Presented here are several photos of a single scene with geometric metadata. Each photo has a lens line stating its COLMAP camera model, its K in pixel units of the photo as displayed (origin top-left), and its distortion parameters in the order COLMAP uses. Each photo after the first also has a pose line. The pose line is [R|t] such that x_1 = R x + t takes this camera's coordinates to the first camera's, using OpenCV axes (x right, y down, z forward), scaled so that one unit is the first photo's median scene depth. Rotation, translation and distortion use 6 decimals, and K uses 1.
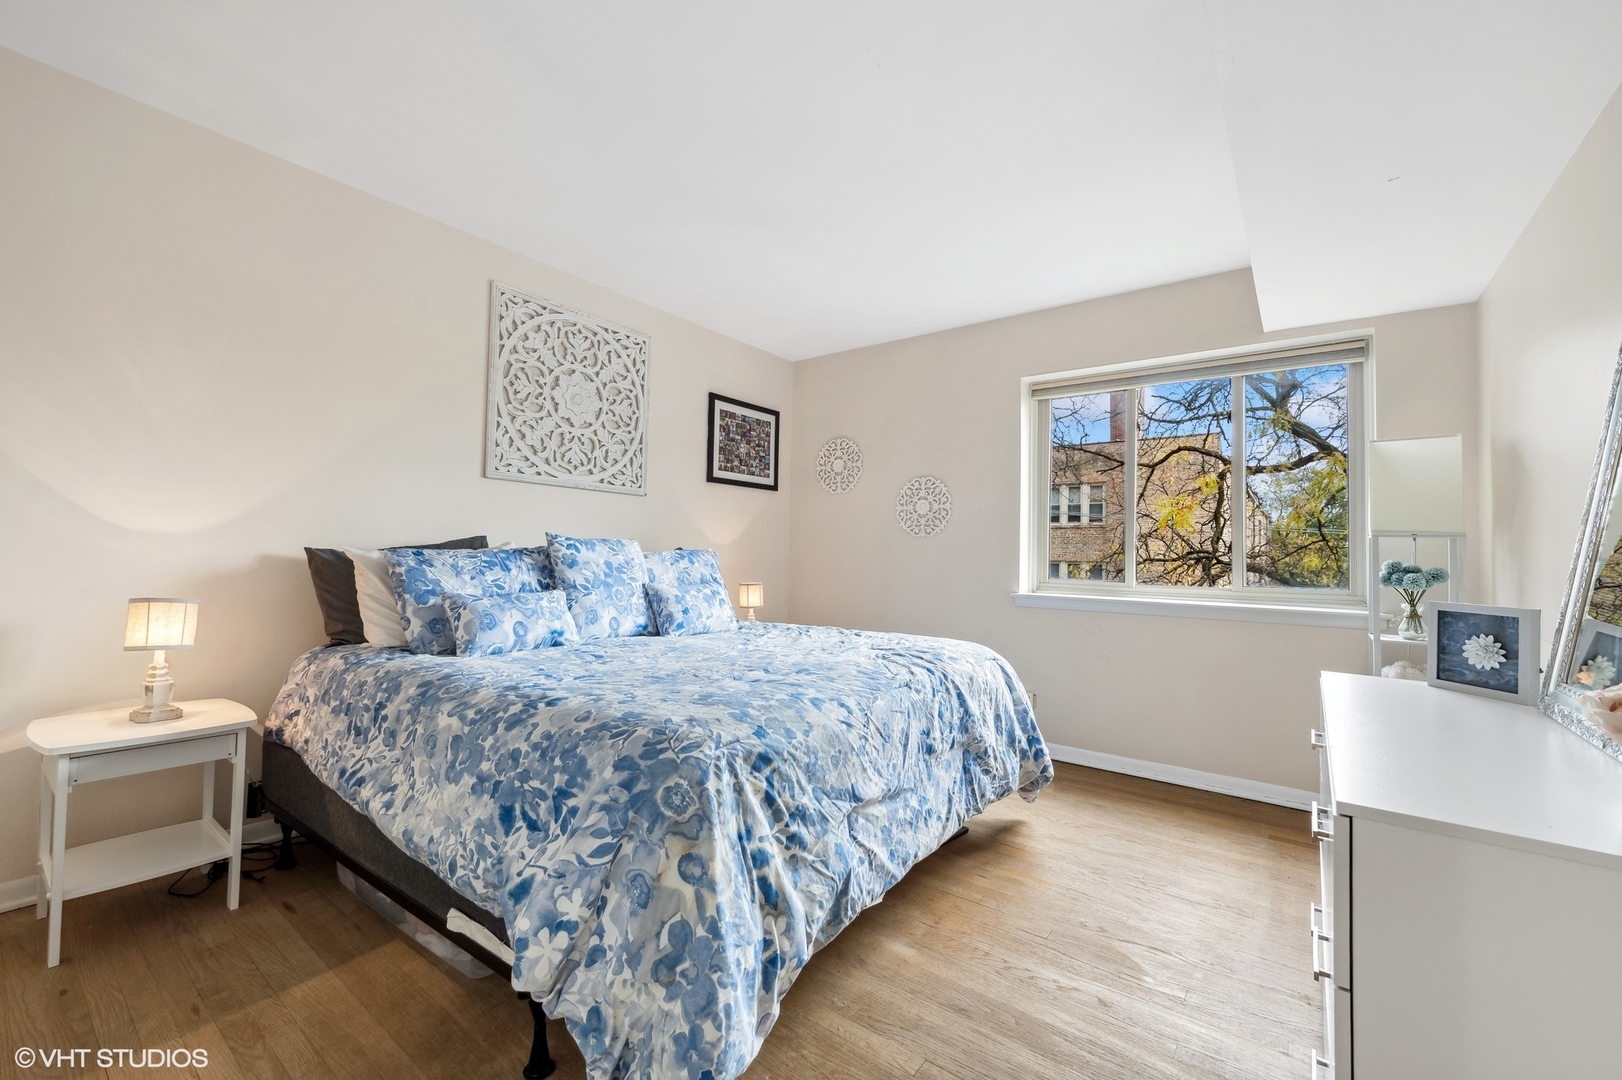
lens RADIAL K [[669.3, 0, 812.0], [0, 669.3, 548.5], [0, 0, 1]] dist [0.010657, 0.000727]
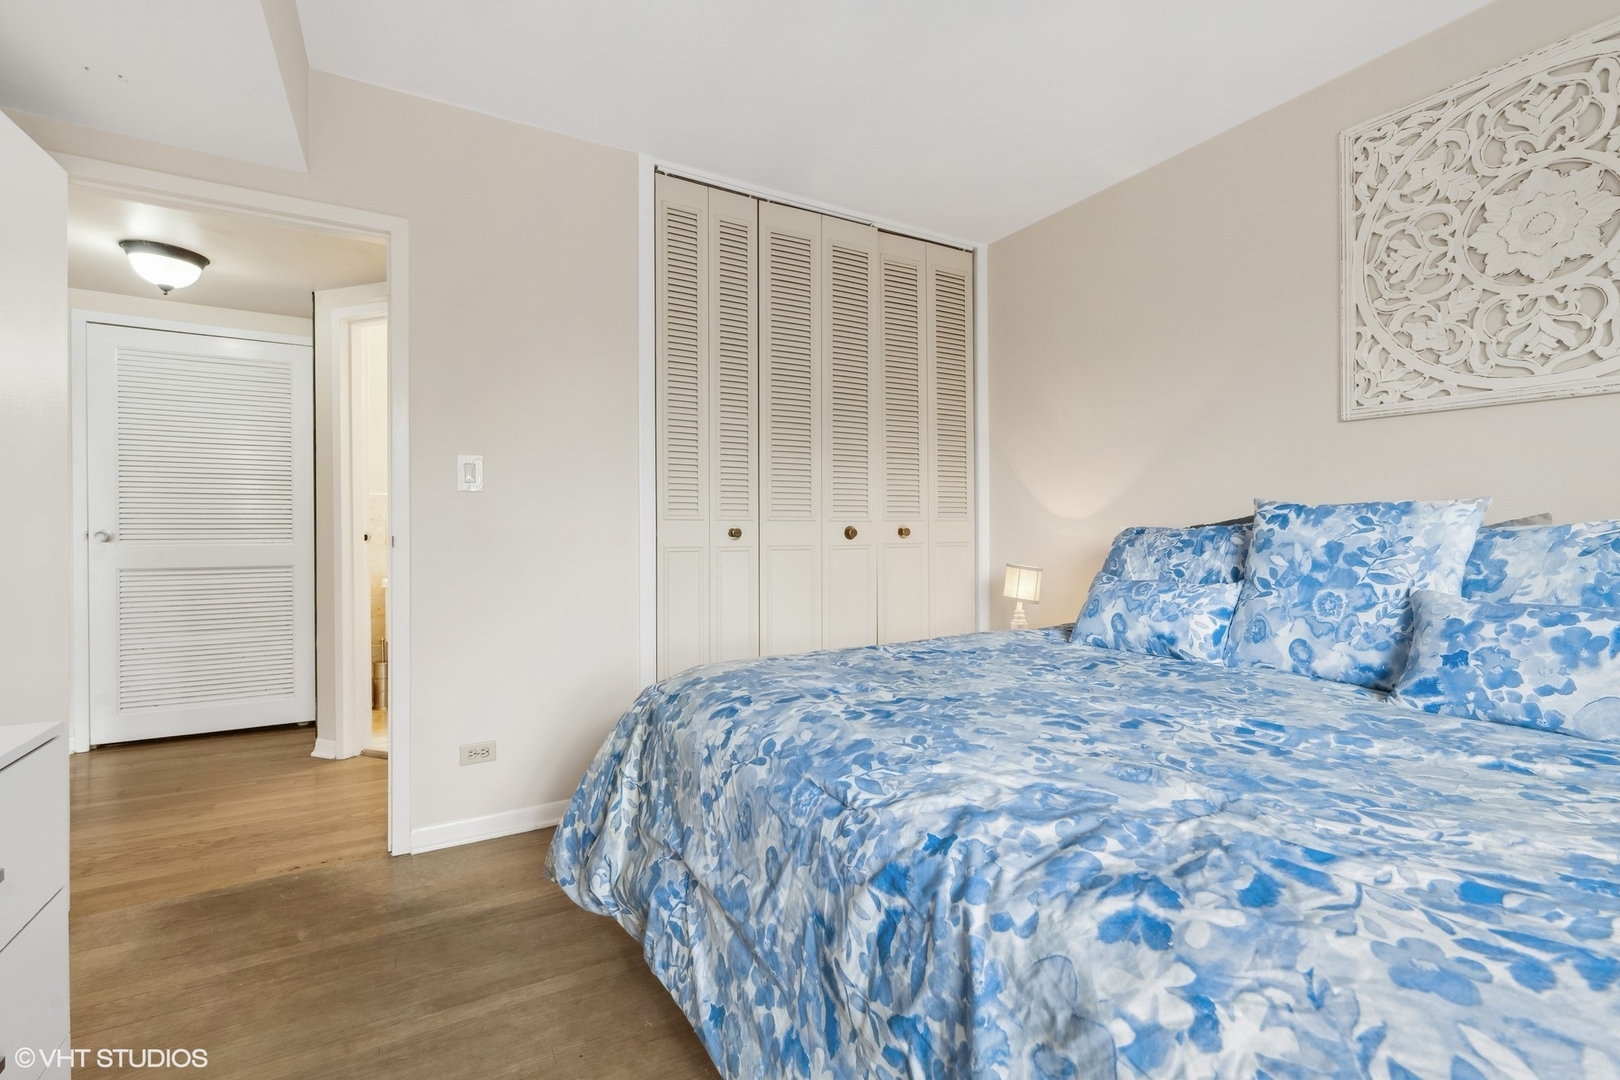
lens RADIAL K [[724.3, 0, 811.7], [0, 724.3, 529.1], [0, 0, 1]] dist [-0.003061, -0.000314]
pose [[-0.411245, -0.012406, -0.911440, 0.405982], [0.007367, 0.999829, -0.016933, 0.013955], [0.911495, -0.013678, -0.411084, 0.795389]]
